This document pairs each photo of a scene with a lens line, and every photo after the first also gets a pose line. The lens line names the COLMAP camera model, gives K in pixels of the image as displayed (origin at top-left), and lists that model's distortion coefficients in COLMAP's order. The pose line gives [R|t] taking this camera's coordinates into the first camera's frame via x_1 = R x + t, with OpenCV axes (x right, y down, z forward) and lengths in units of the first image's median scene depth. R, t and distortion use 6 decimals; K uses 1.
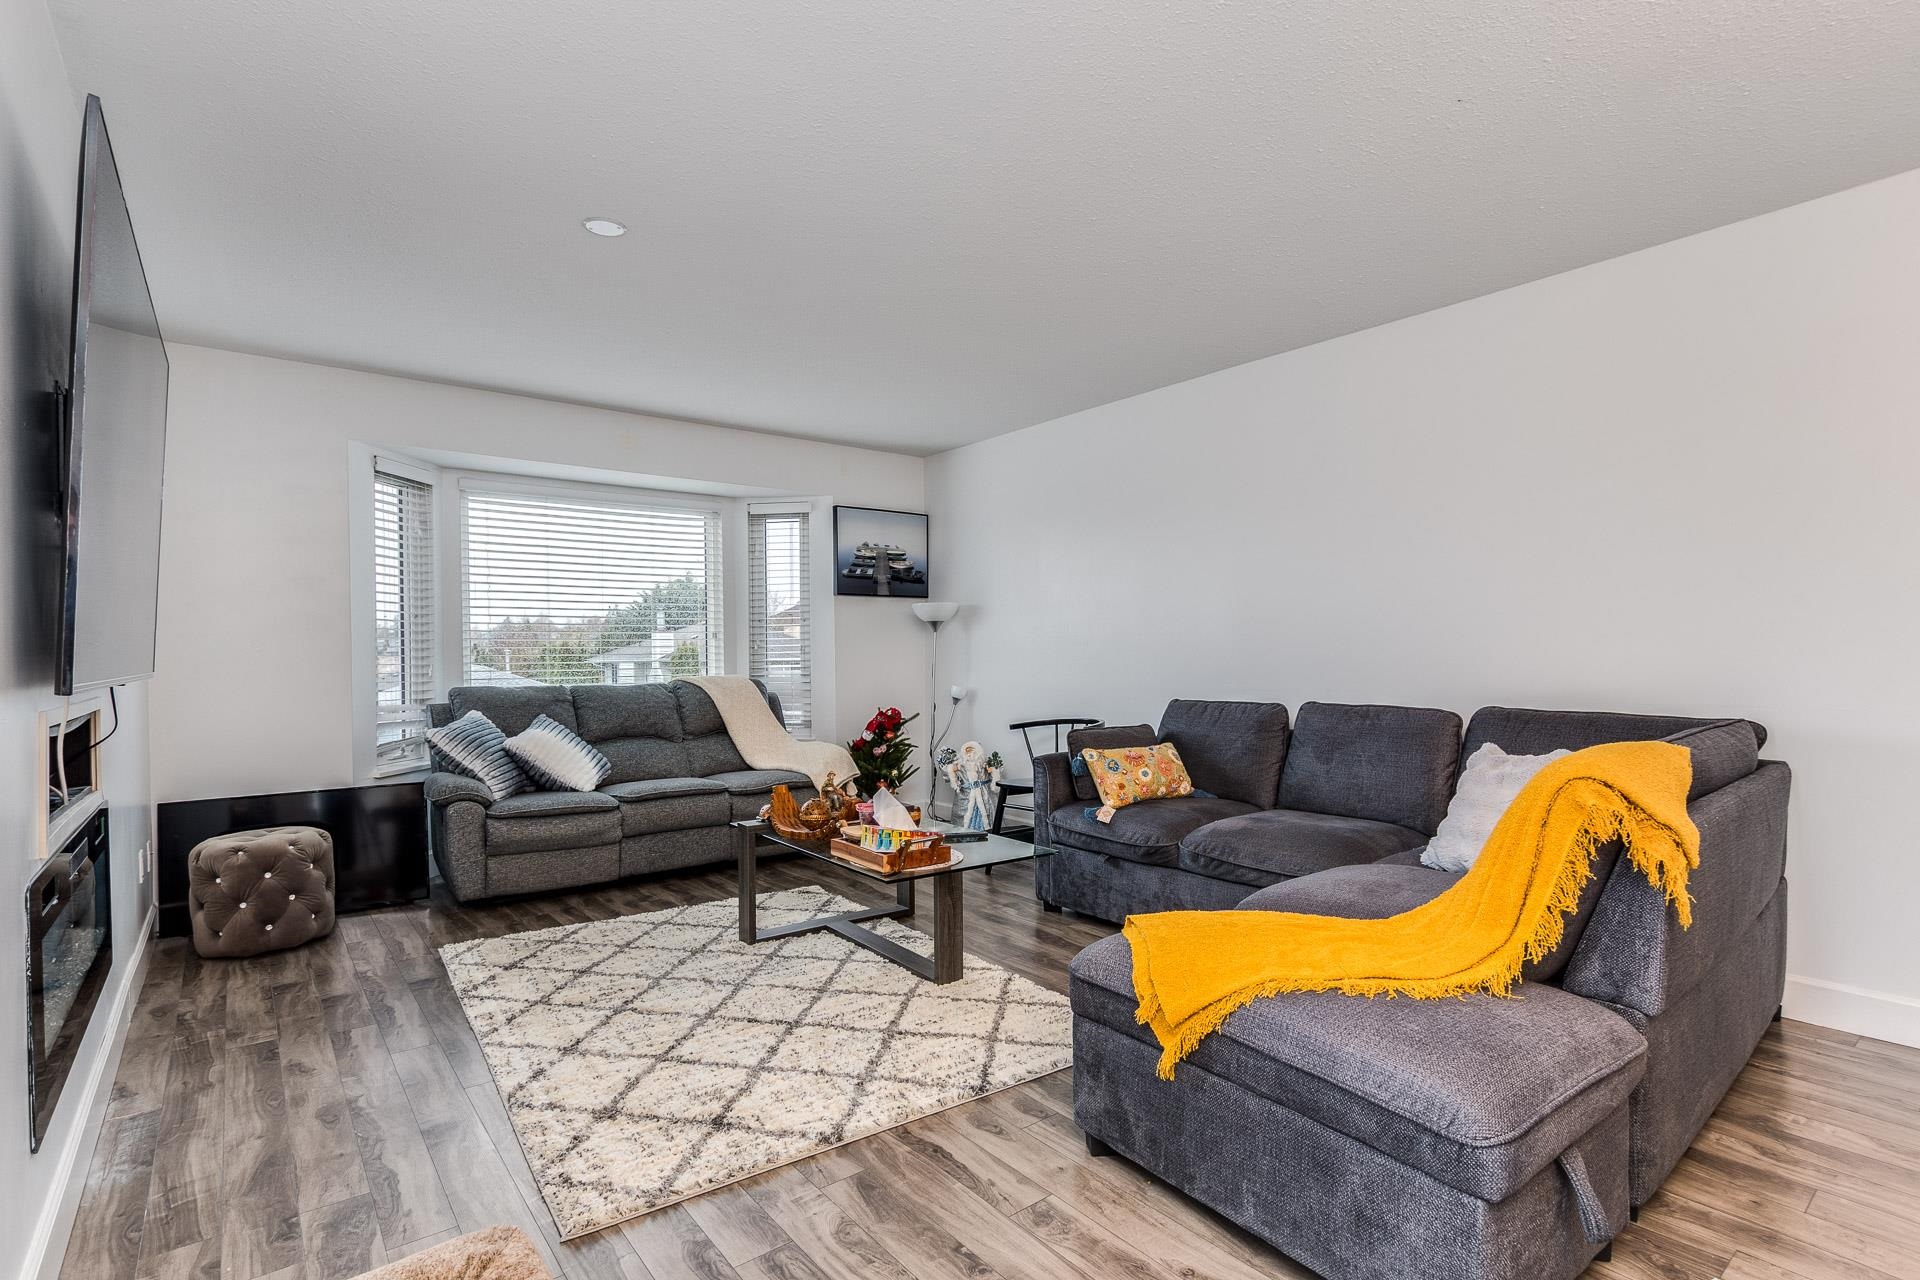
lens RADIAL K [[917.0, 0, 962.3], [0, 917.0, 651.4], [0, 0, 1]] dist [-0.002066, -0.000533]
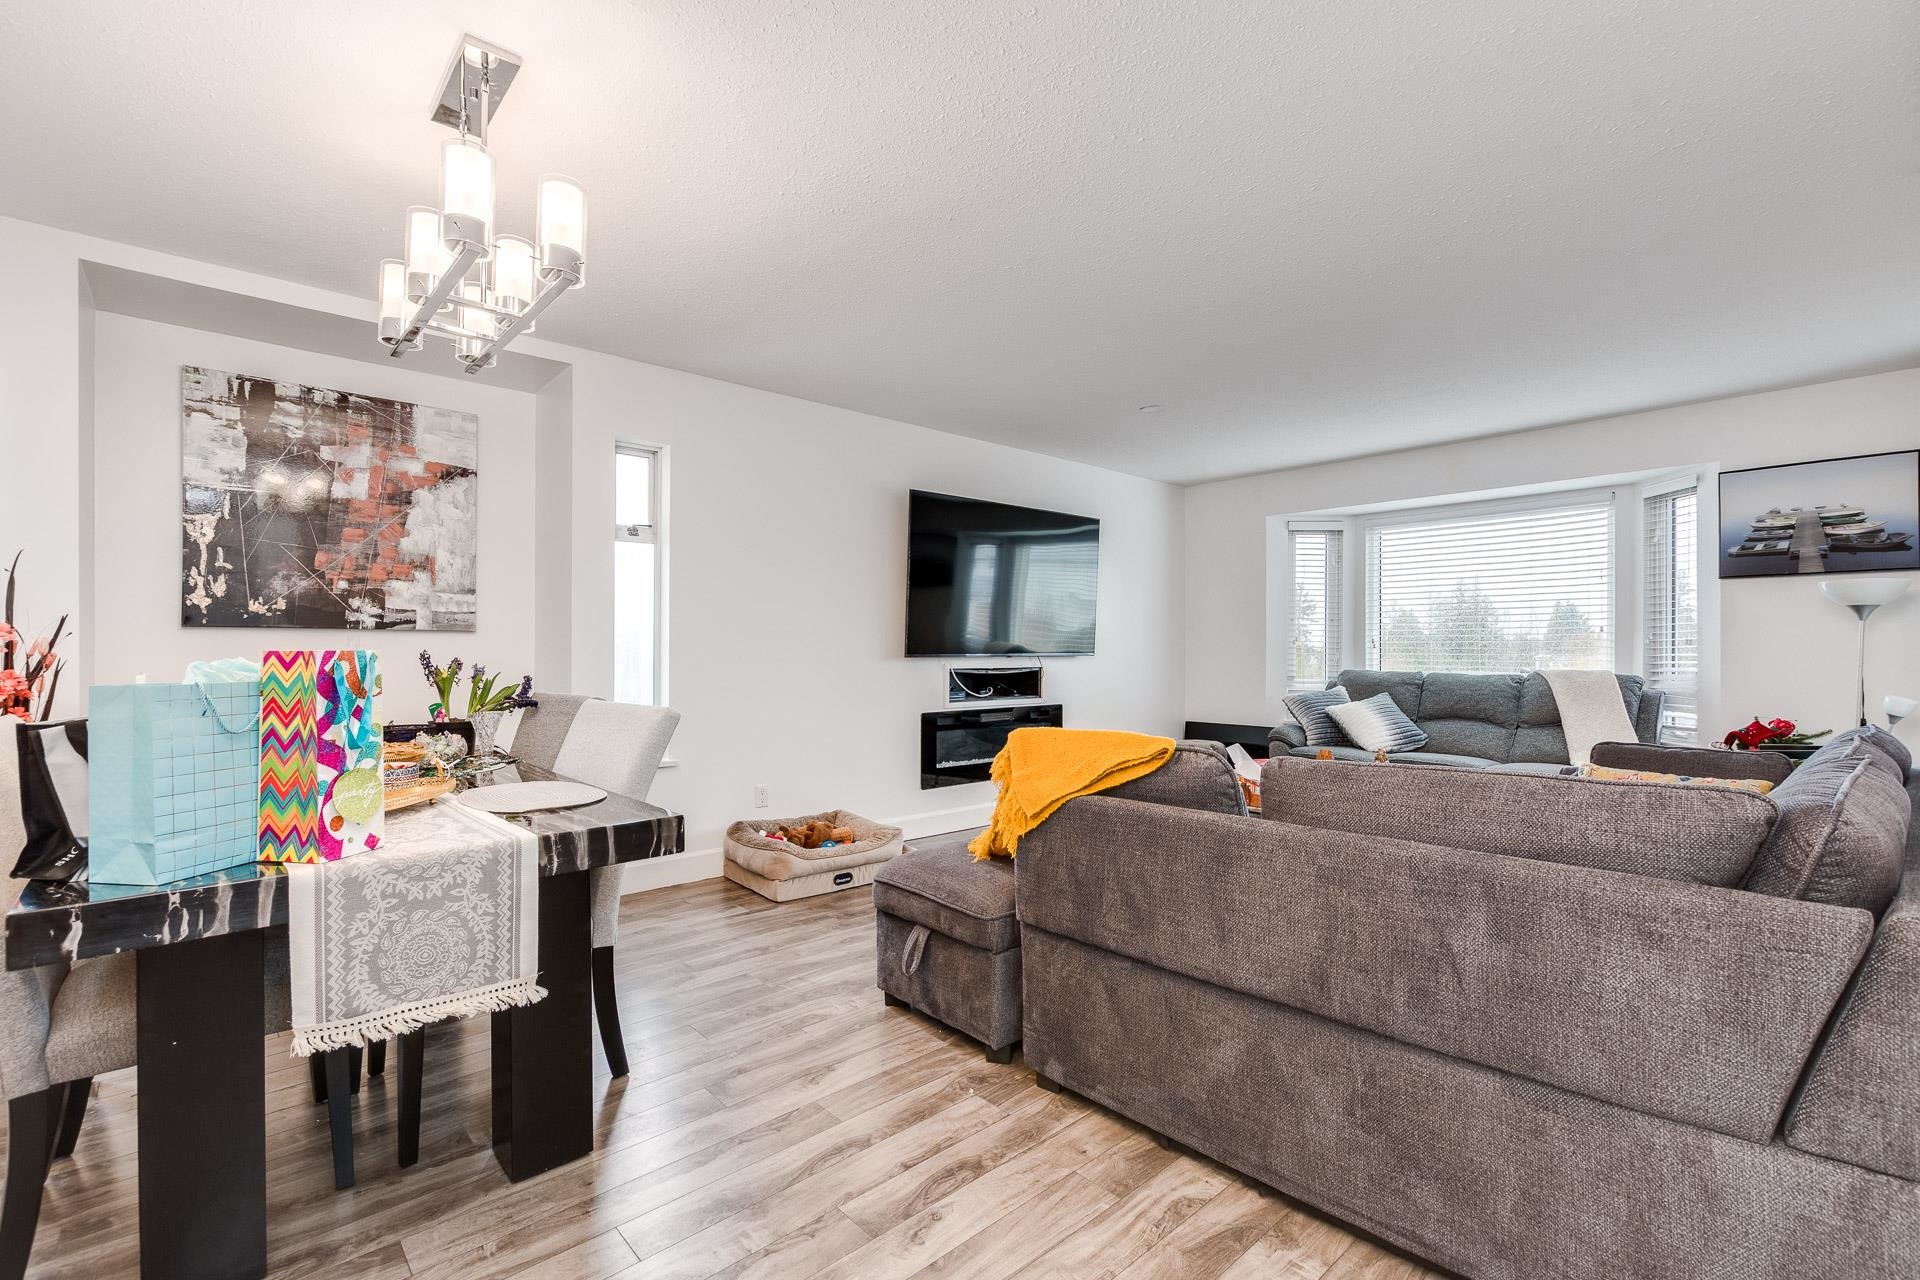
lens RADIAL K [[853.3, 0, 971.3], [0, 853.3, 644.4], [0, 0, 1]] dist [0.004344, -0.000196]
pose [[0.056044, 0.003925, -0.998421, 0.819966], [-0.000621, 0.999992, 0.003896, -0.005837], [0.998428, 0.000402, 0.056046, 0.365996]]
